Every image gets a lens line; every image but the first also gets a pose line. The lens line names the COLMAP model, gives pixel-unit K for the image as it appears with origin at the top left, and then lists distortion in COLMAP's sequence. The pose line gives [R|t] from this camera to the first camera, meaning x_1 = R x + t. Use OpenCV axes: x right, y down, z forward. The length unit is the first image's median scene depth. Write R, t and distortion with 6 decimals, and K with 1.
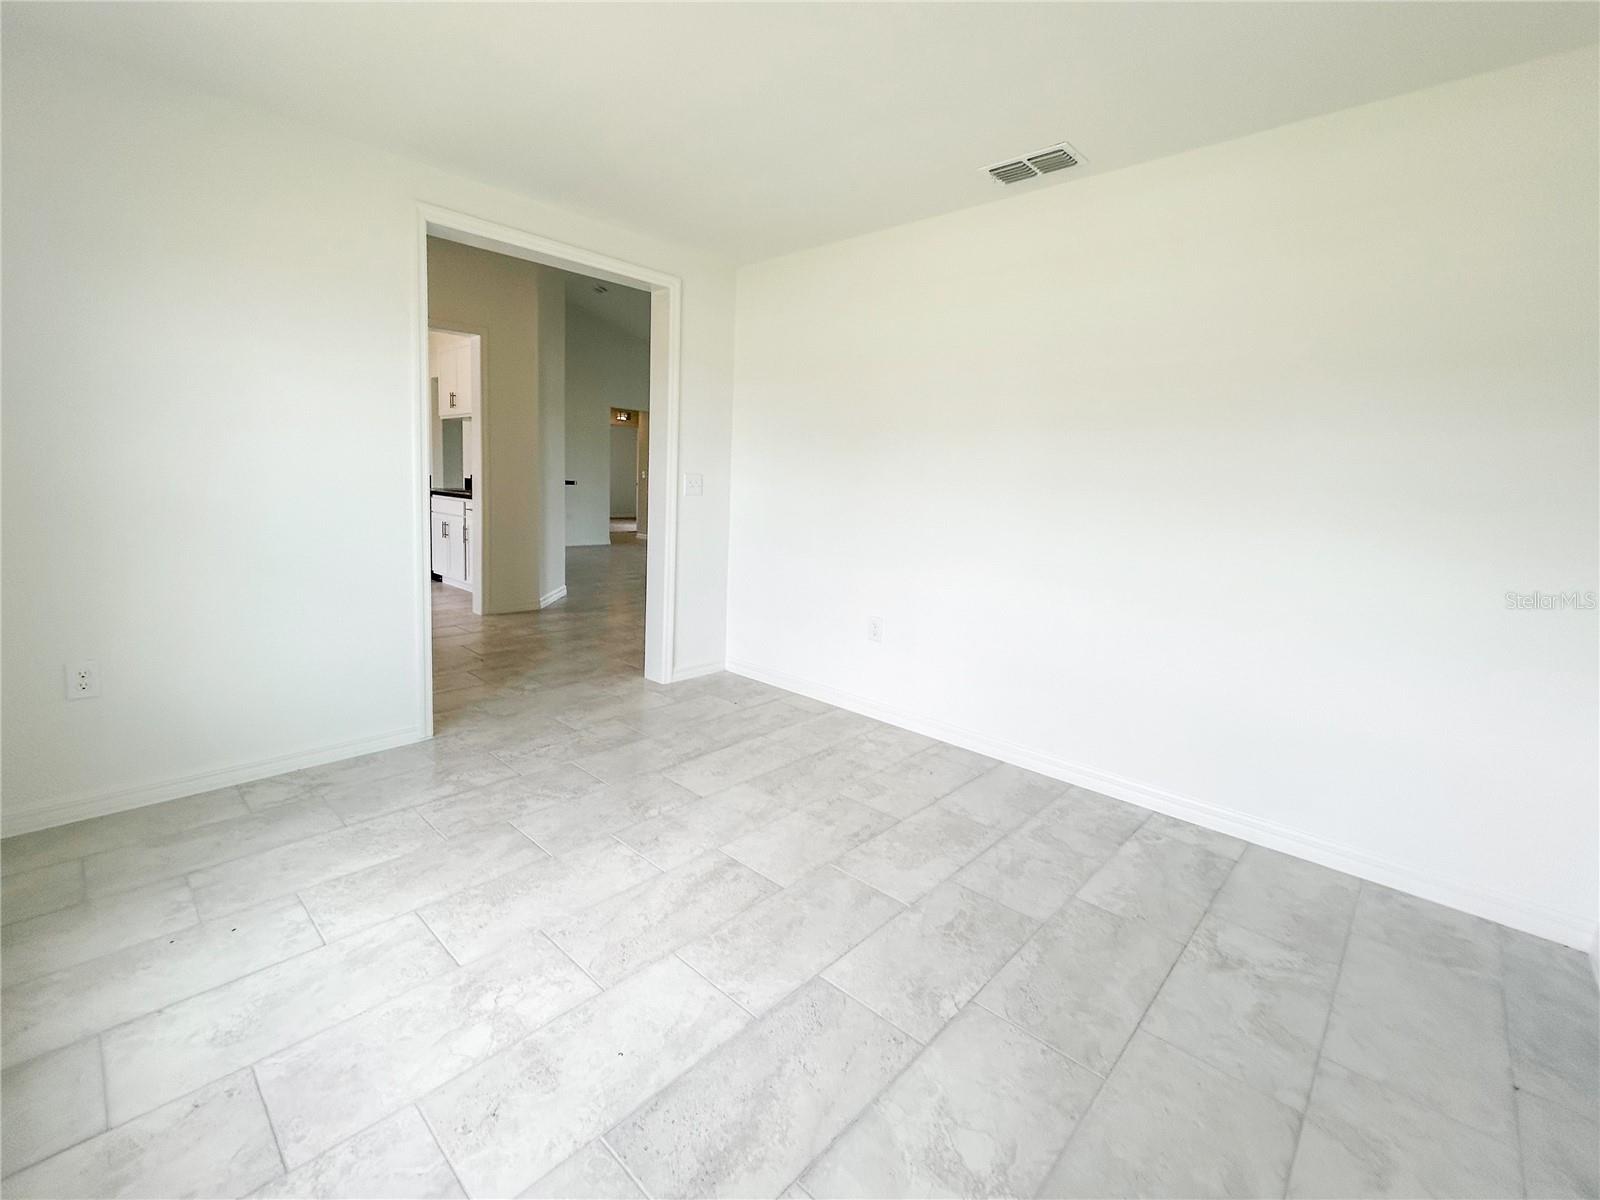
lens RADIAL K [[652.7, 0, 800.0], [0, 652.7, 600.0], [0, 0, 1]] dist [-0.009292, 0.005907]
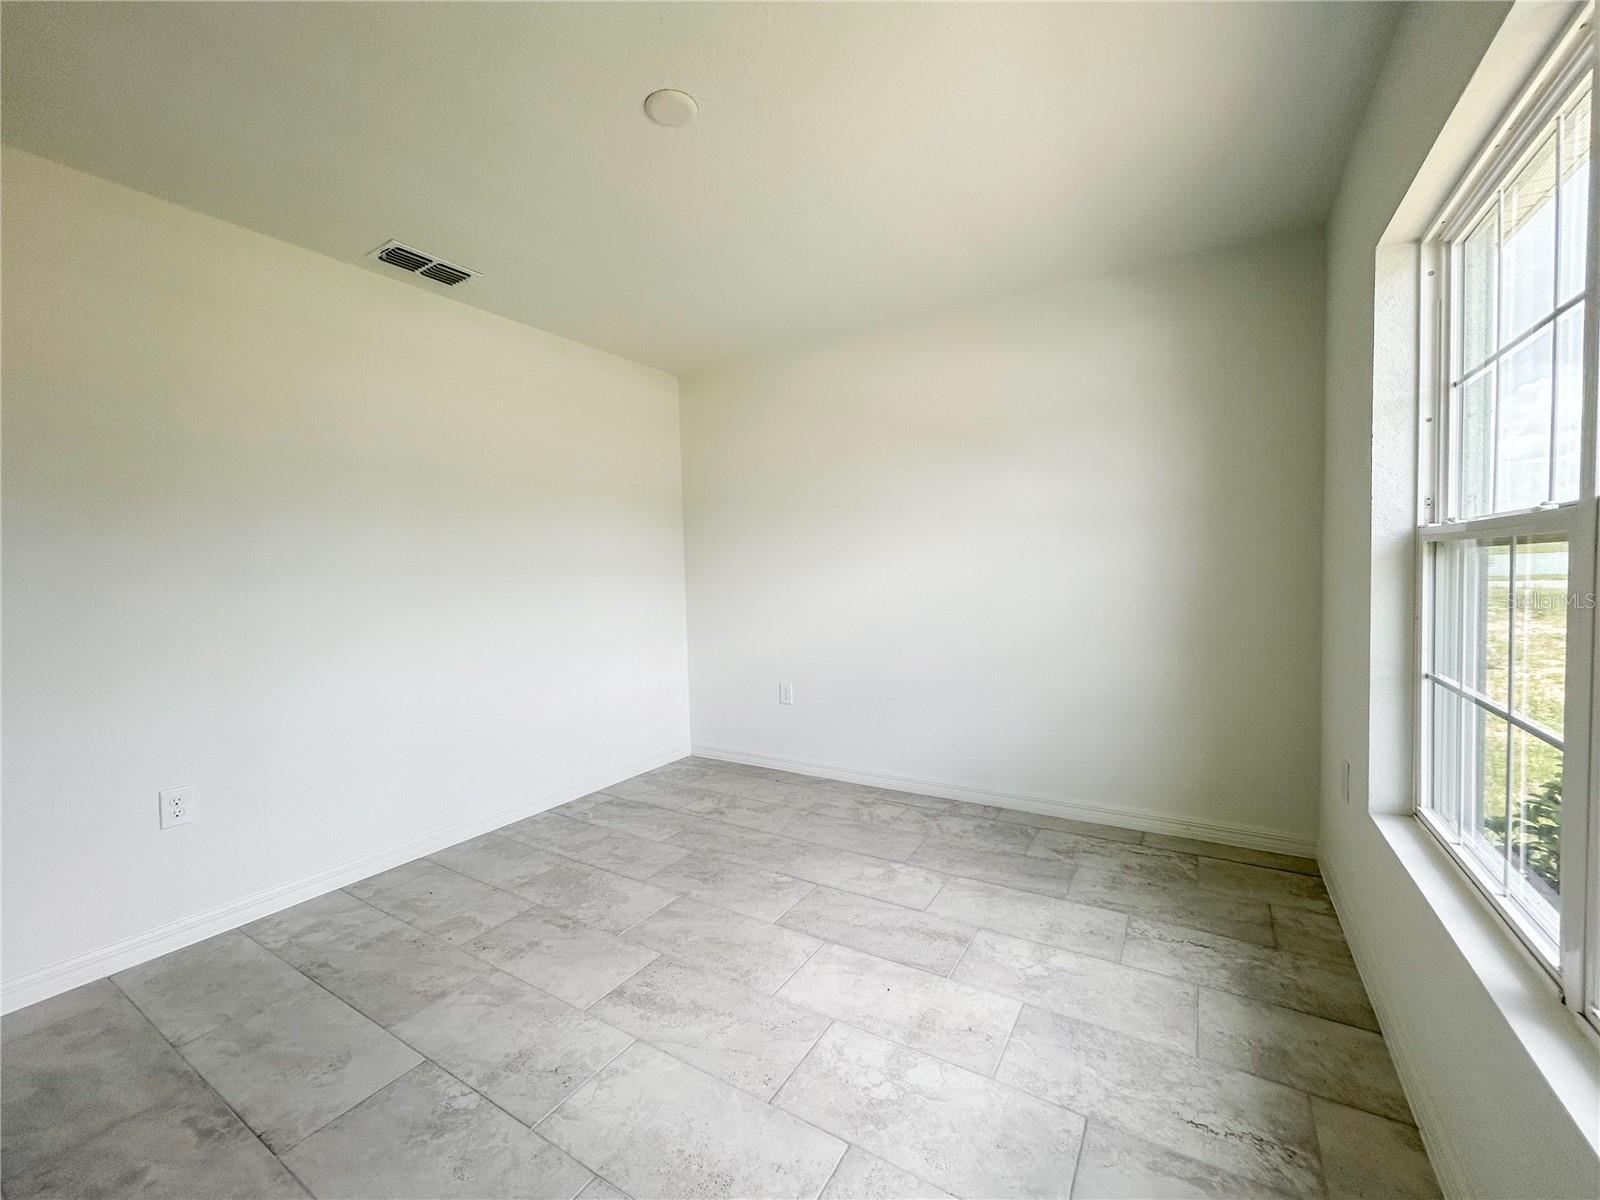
lens RADIAL K [[652.7, 0, 800.0], [0, 652.7, 600.0], [0, 0, 1]] dist [-0.009292, 0.005907]
pose [[-0.168646, -0.082506, 0.982218, -0.919563], [0.201205, 0.972627, 0.116247, -0.150007], [-0.964922, 0.217232, -0.147429, 0.757104]]
